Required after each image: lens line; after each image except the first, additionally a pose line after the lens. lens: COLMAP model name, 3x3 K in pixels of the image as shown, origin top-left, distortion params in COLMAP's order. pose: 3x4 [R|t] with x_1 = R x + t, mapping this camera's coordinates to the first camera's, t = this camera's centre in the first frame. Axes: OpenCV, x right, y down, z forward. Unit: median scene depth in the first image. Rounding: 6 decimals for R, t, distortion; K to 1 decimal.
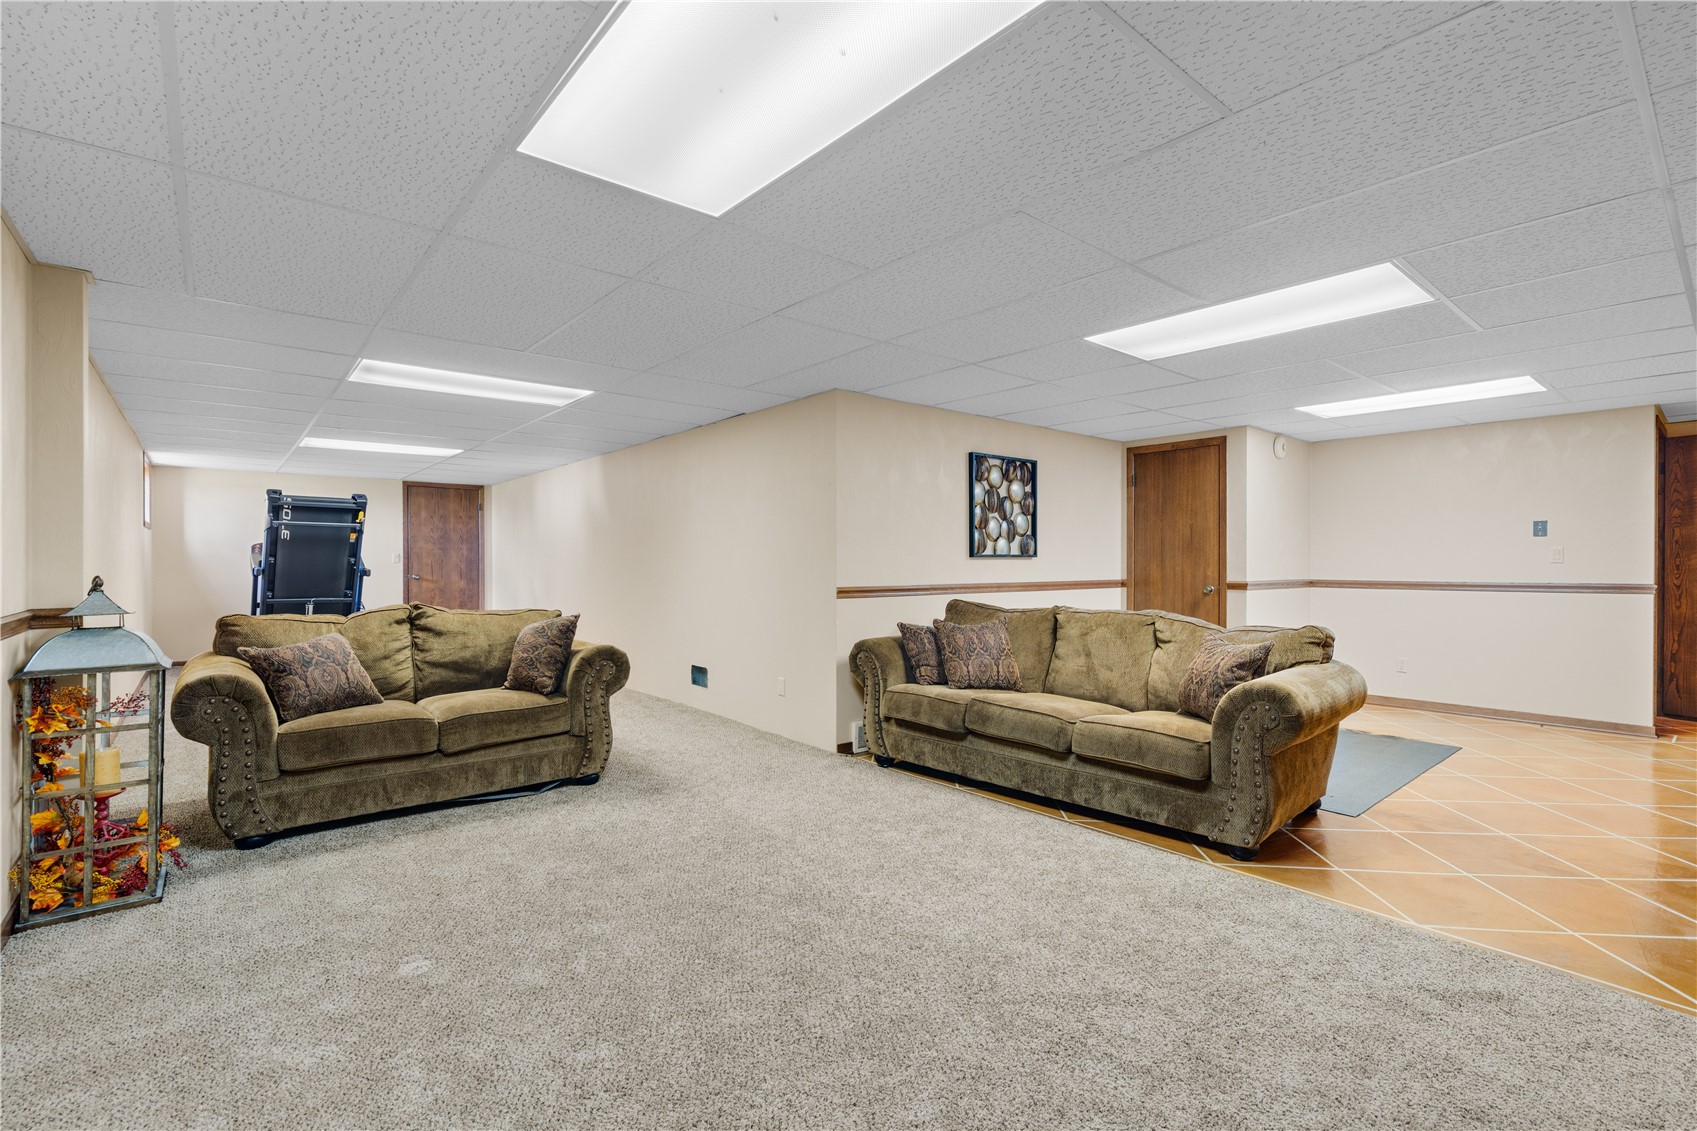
lens RADIAL K [[767.1, 0, 843.6], [0, 767.1, 558.2], [0, 0, 1]] dist [-0.004834, 0.002149]
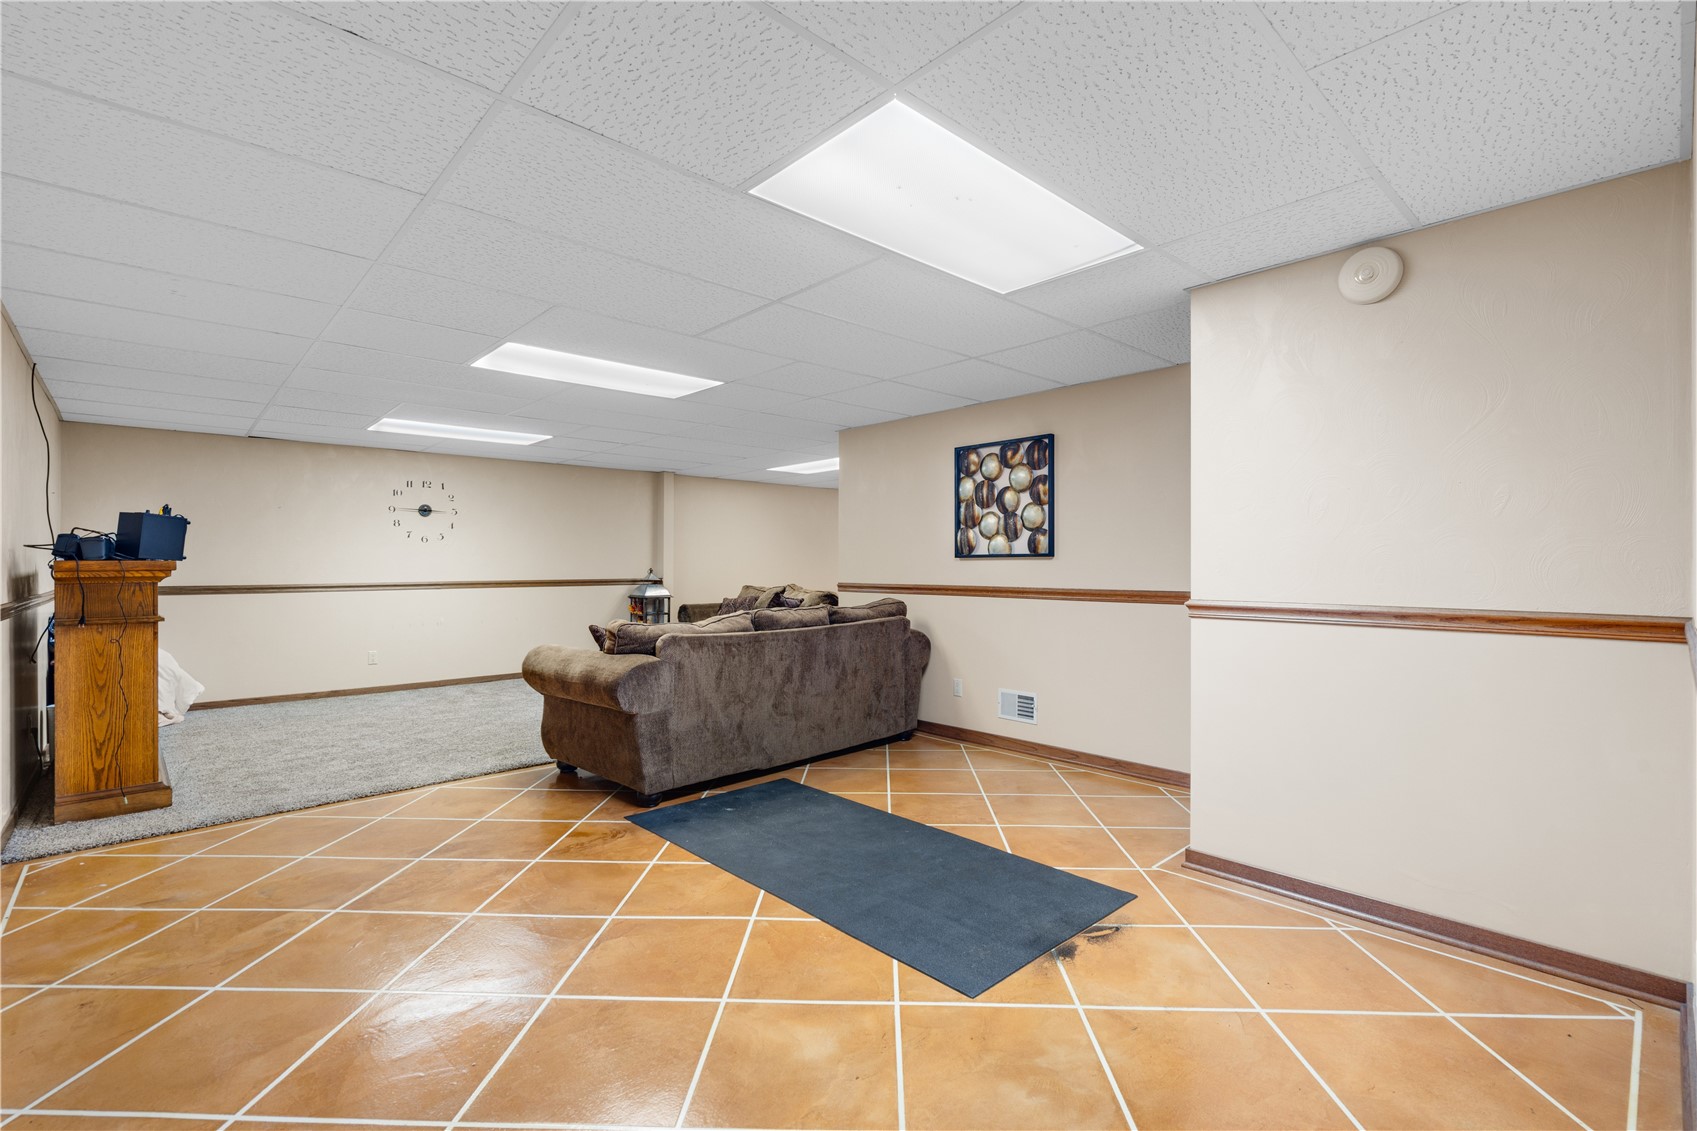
lens RADIAL K [[767.1, 0, 854.1], [0, 767.1, 556.2], [0, 0, 1]] dist [-0.004834, 0.002149]
pose [[0.050858, 0.002674, -0.998702, 1.275496], [0.011595, 0.999927, 0.003268, -0.008629], [0.998639, -0.011746, 0.050823, 0.943718]]
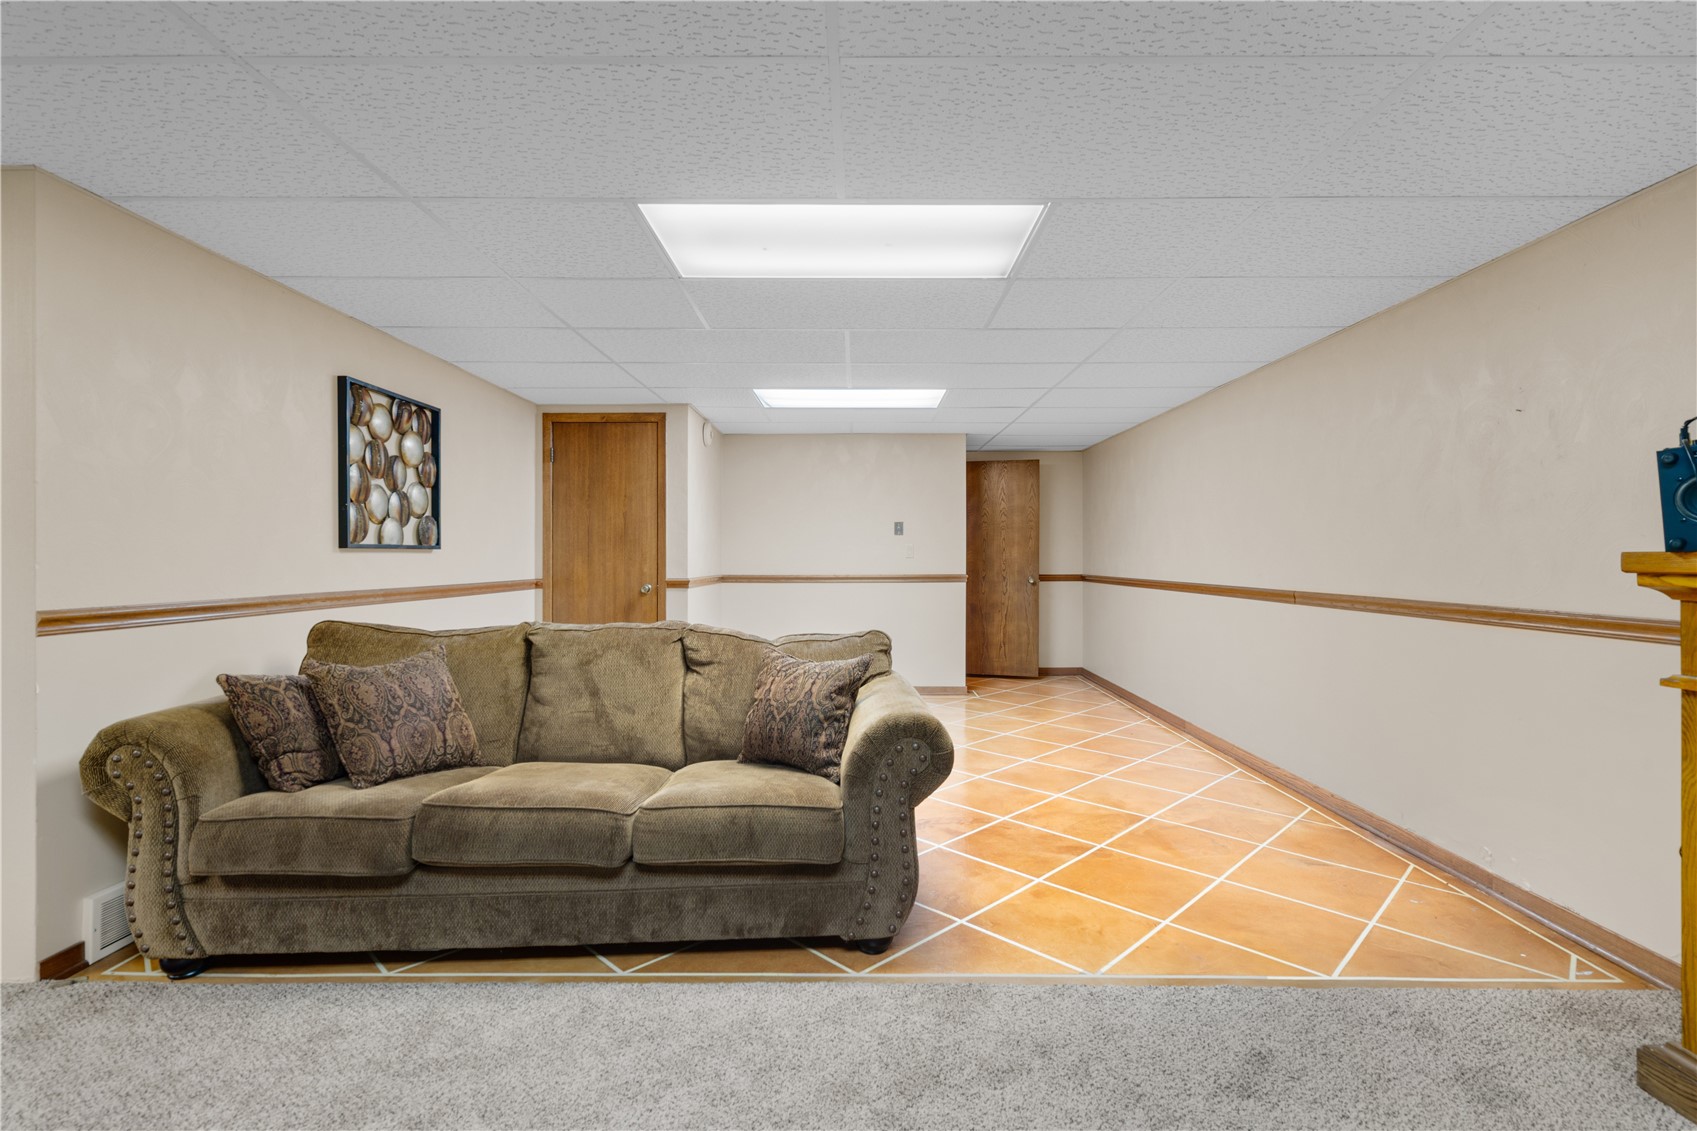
lens RADIAL K [[767.1, 0, 857.3], [0, 767.1, 557.4], [0, 0, 1]] dist [-0.004834, 0.002149]
pose [[0.640544, 0.000425, 0.767921, -0.044523], [-0.004288, 0.999986, 0.003024, 0.002898], [-0.767909, -0.005230, 0.640537, 0.339507]]
